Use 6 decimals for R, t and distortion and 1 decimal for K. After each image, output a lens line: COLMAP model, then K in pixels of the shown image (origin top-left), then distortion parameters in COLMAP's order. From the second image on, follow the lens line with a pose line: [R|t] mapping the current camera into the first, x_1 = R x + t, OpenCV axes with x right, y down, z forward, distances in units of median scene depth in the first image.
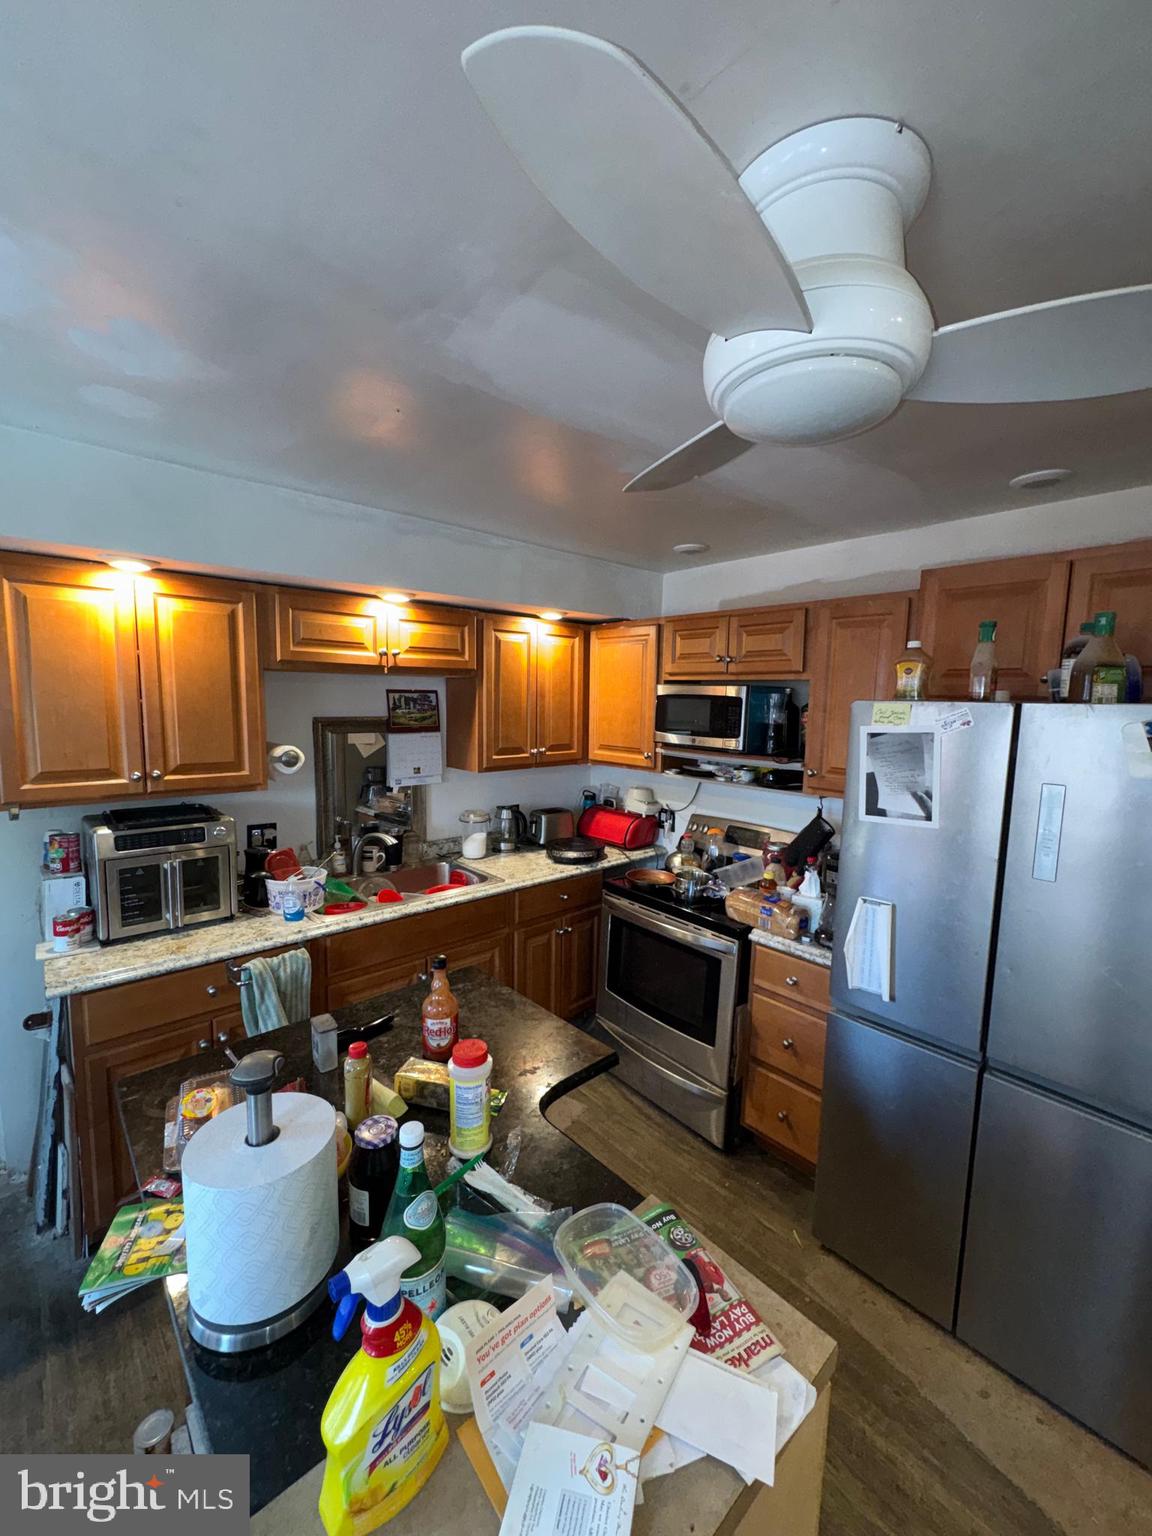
lens RADIAL K [[617.0, 0, 573.6], [0, 617.0, 764.8], [0, 0, 1]] dist [-0.006499, 0.000614]
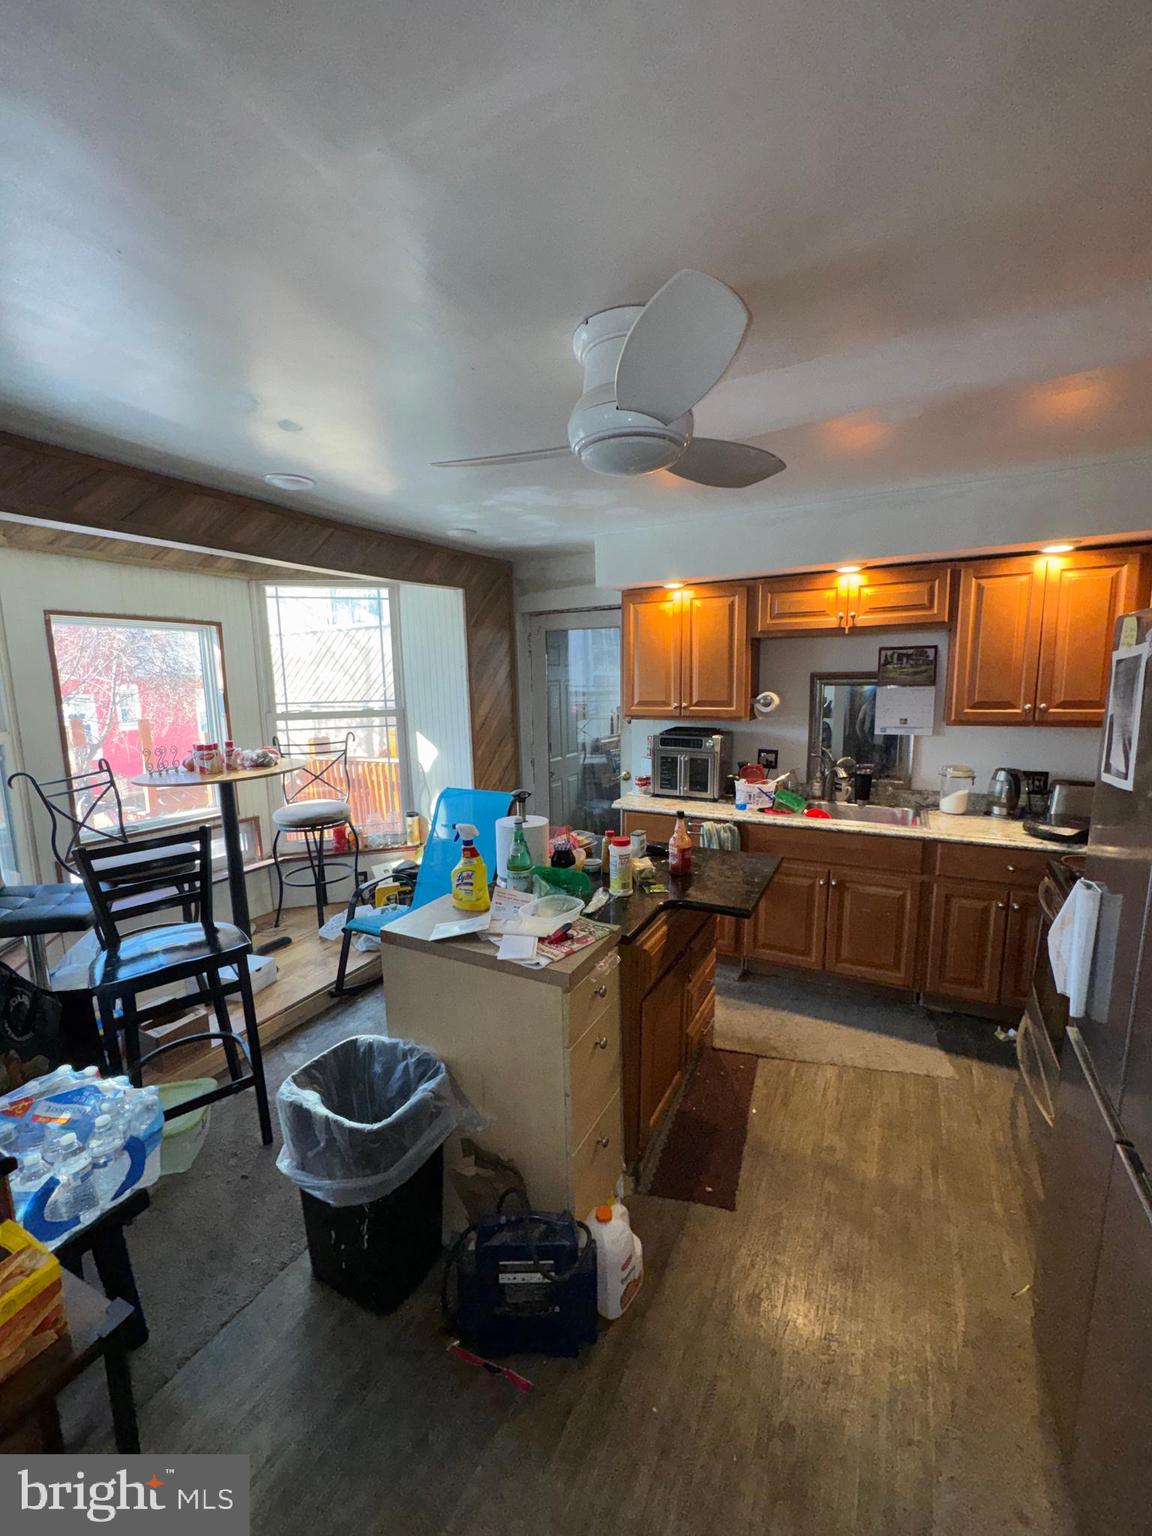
lens RADIAL K [[617.0, 0, 575.6], [0, 617.0, 770.8], [0, 0, 1]] dist [-0.006499, 0.000614]
pose [[0.330161, 0.116779, -0.936673, 0.611642], [-0.080150, 0.992202, 0.095450, 0.040452], [0.940516, 0.043561, 0.336946, 0.101348]]
